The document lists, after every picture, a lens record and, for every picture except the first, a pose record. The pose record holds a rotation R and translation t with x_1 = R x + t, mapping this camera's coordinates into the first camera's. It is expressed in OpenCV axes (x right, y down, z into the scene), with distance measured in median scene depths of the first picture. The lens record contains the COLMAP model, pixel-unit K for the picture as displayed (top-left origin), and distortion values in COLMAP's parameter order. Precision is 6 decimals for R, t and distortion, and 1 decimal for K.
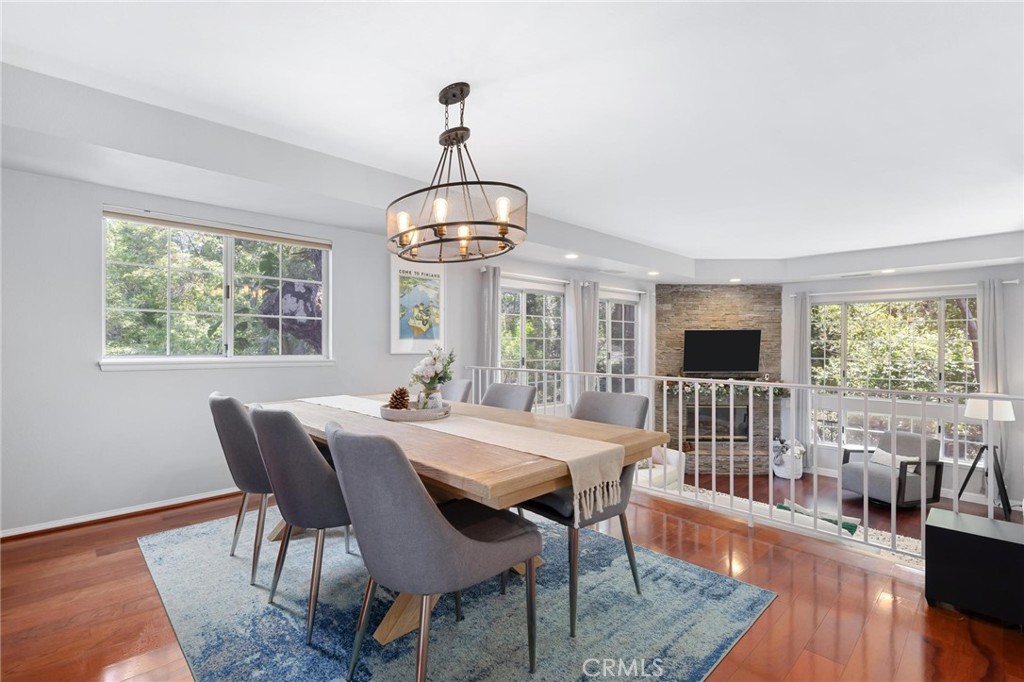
lens RADIAL K [[463.7, 0, 512.0], [0, 463.7, 341.0], [0, 0, 1]] dist [-0.002304, -0.000329]
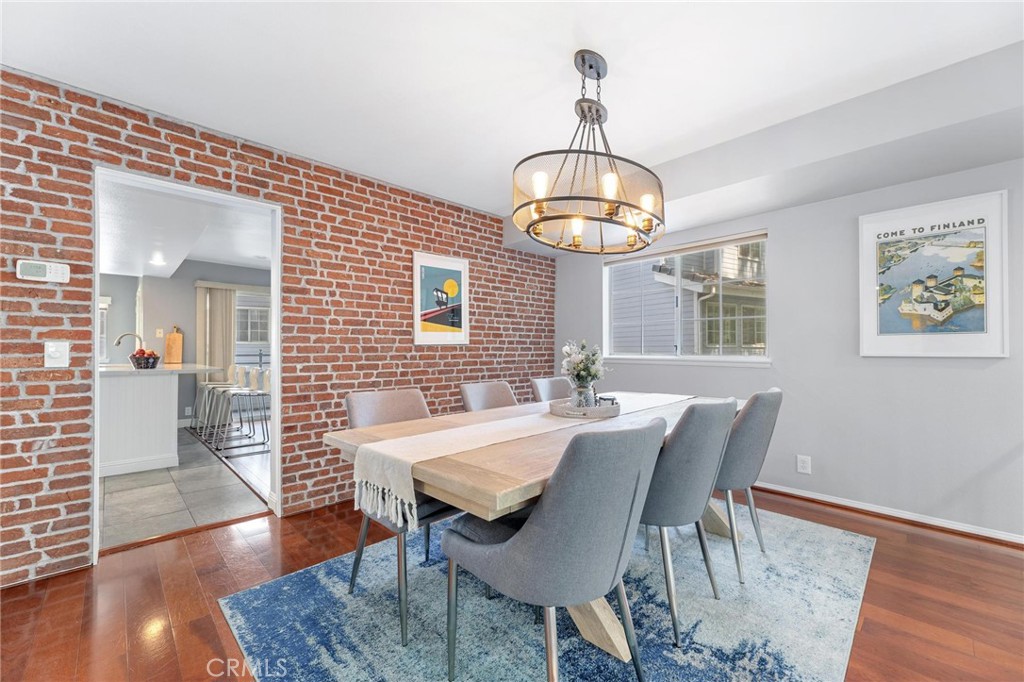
lens RADIAL K [[410.7, 0, 511.9], [0, 410.7, 345.4], [0, 0, 1]] dist [0.001765, 0.000209]
pose [[0.009036, -0.015098, -0.999845, 0.225398], [0.009584, 0.999841, -0.015012, 0.009578], [0.999913, -0.009447, 0.009179, 0.280586]]
